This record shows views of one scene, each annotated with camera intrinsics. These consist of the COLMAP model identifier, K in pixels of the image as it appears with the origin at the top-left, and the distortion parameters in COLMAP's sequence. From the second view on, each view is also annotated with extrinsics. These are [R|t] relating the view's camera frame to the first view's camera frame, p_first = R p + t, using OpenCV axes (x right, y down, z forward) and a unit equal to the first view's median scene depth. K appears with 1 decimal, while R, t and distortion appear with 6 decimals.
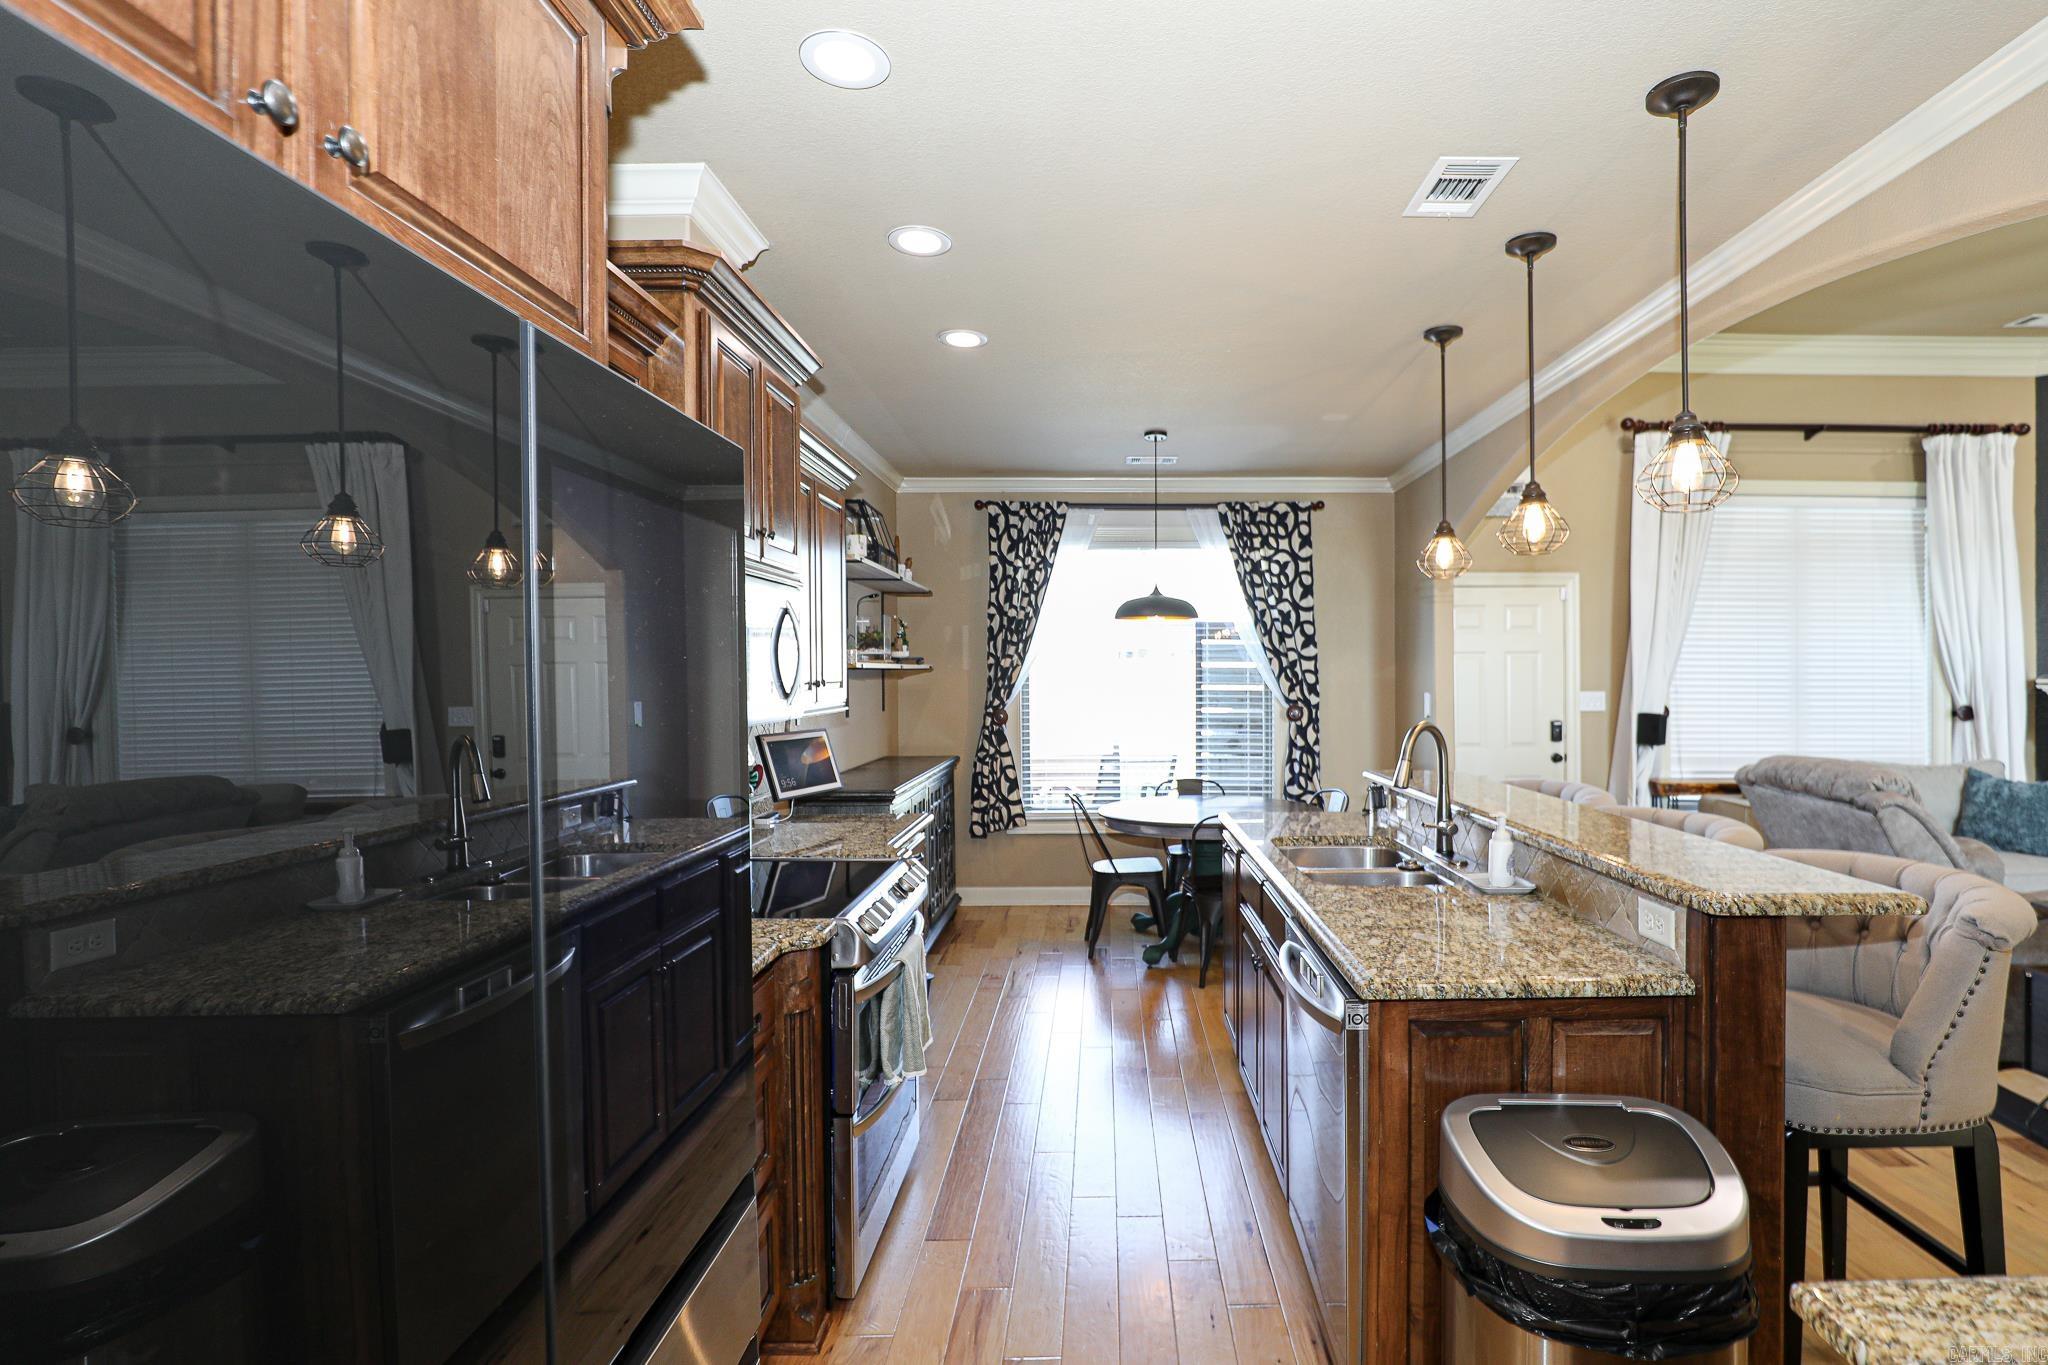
lens RADIAL K [[956.3, 0, 1035.0], [0, 956.3, 680.0], [0, 0, 1]] dist [-0.038852, 0.008367]
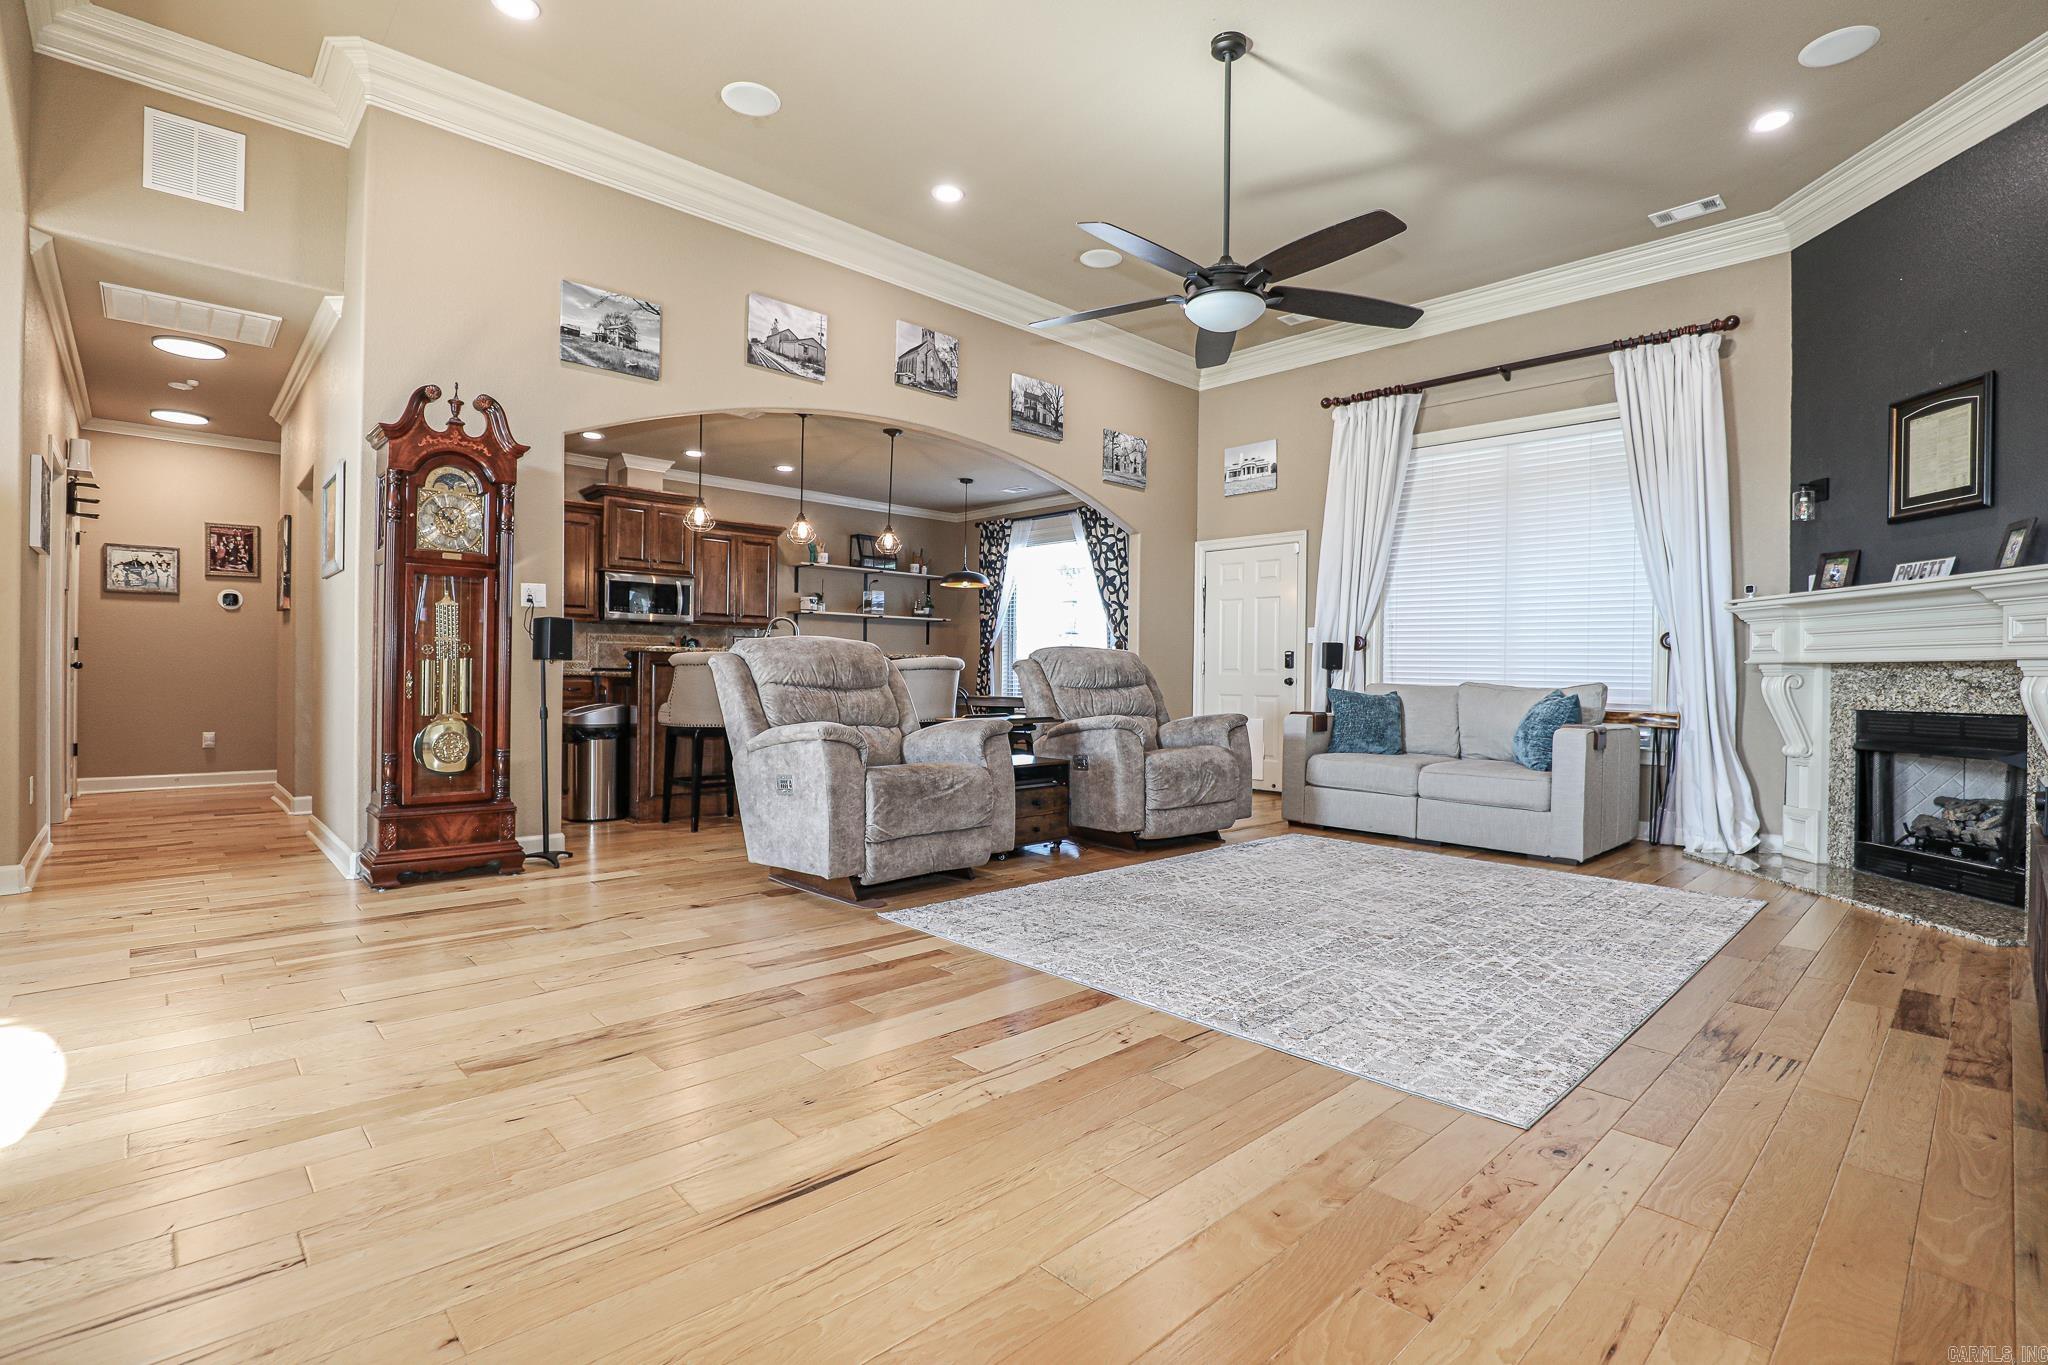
lens RADIAL K [[956.3, 0, 1035.0], [0, 956.3, 680.0], [0, 0, 1]] dist [-0.038852, 0.008367]
pose [[0.694013, 0.018224, -0.719731, 1.244865], [-0.016332, 0.999821, 0.009568, 0.075558], [0.719777, 0.005115, 0.694187, -0.107604]]
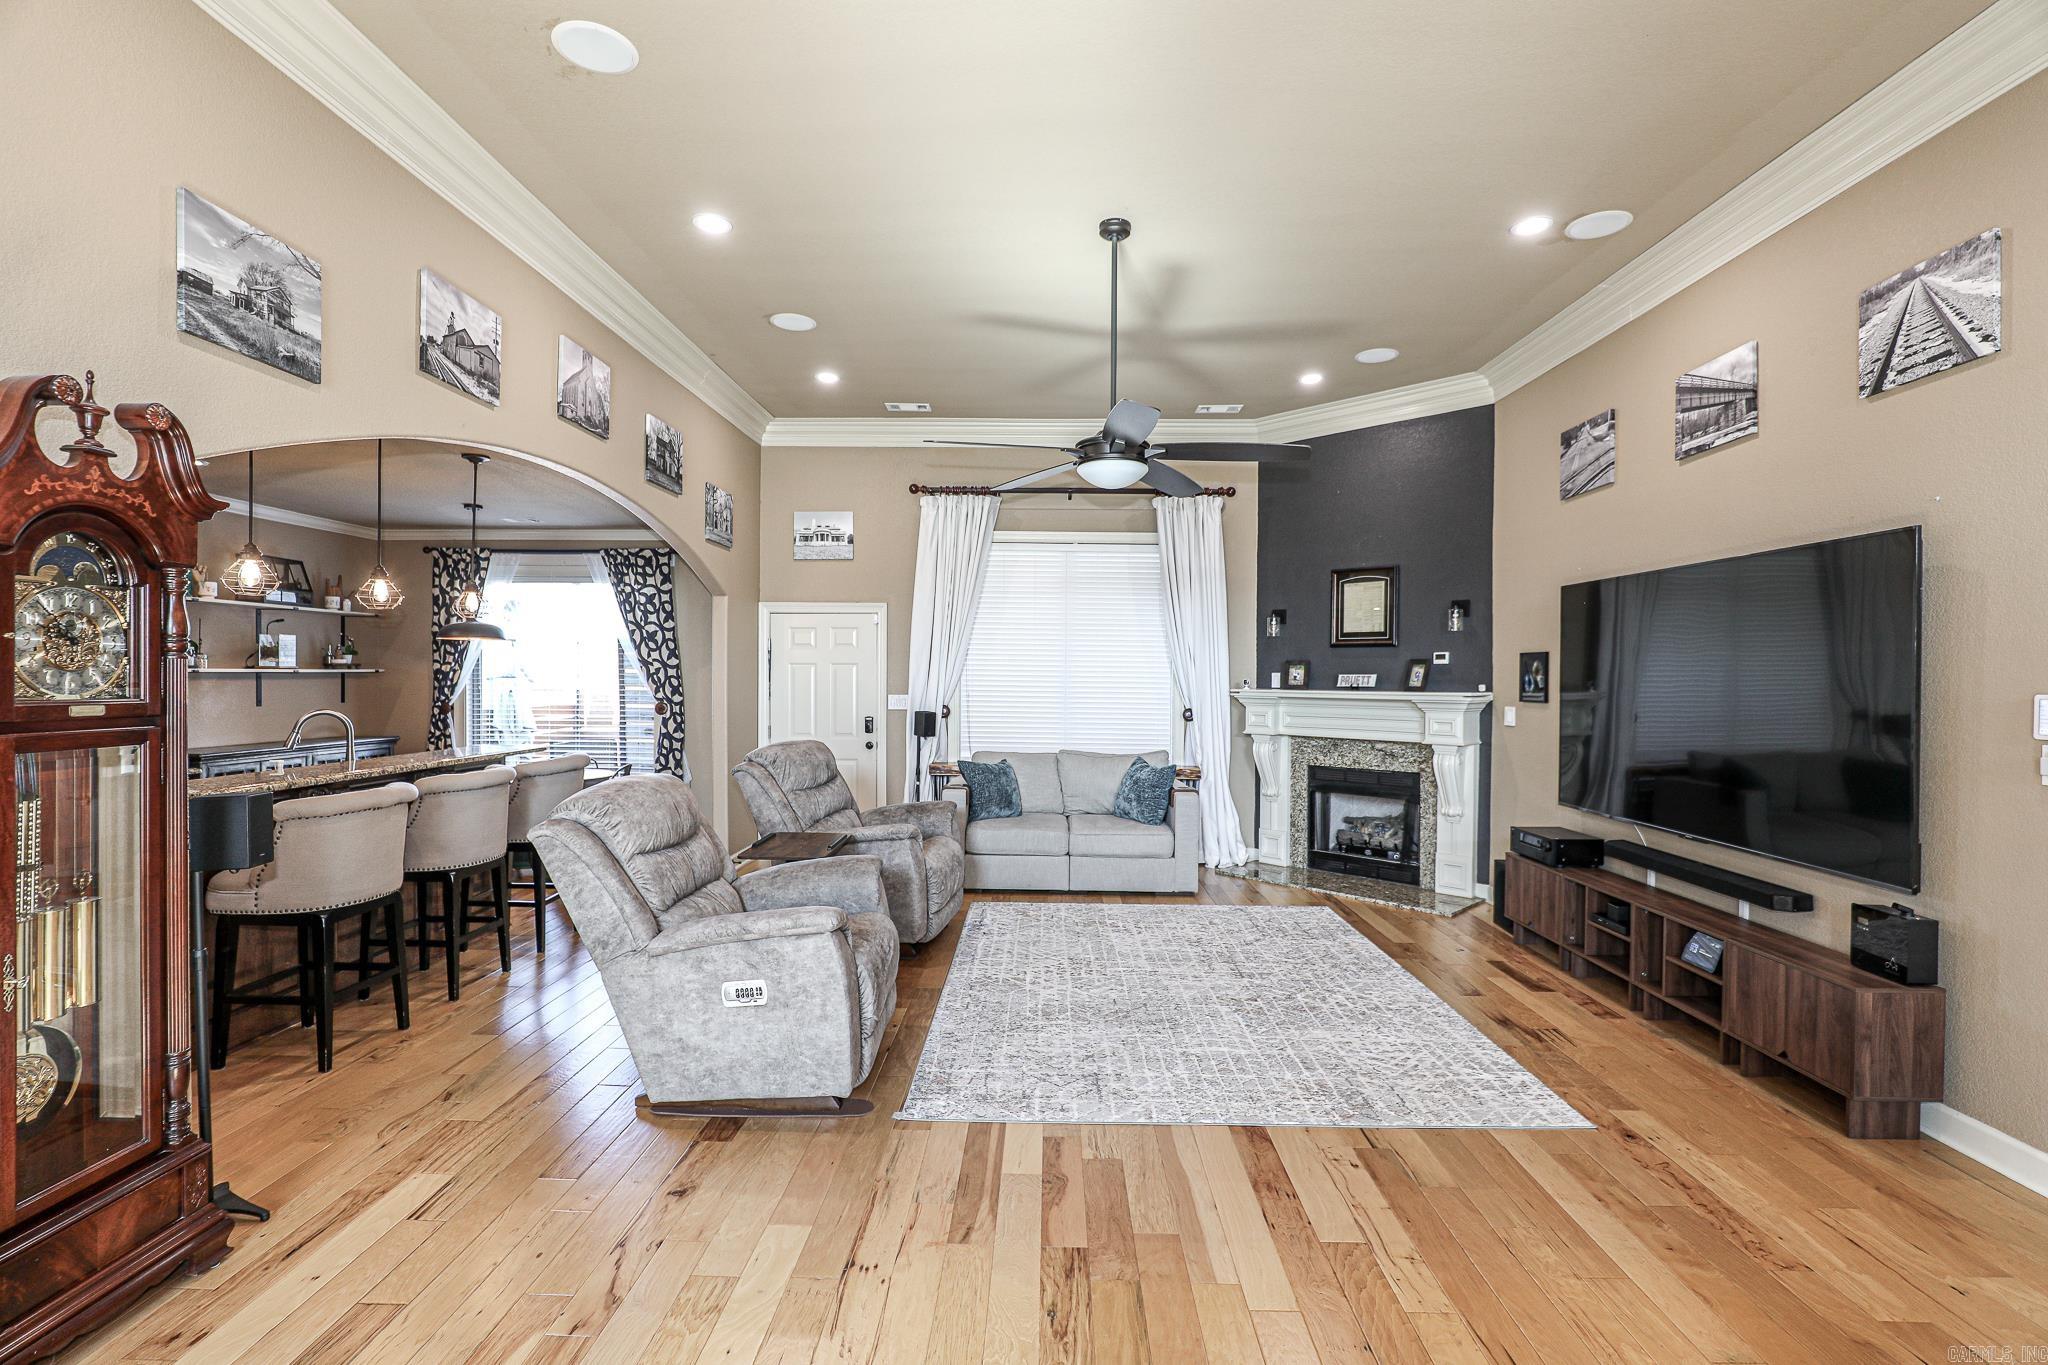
lens RADIAL K [[928.7, 0, 1026.7], [0, 928.7, 683.2], [0, 0, 1]] dist [-0.024365, 0.006792]
pose [[0.999774, 0.011174, -0.018076, 0.806746], [-0.010976, 0.999880, 0.010964, -0.019987], [0.018197, -0.010763, 0.999776, -0.274284]]
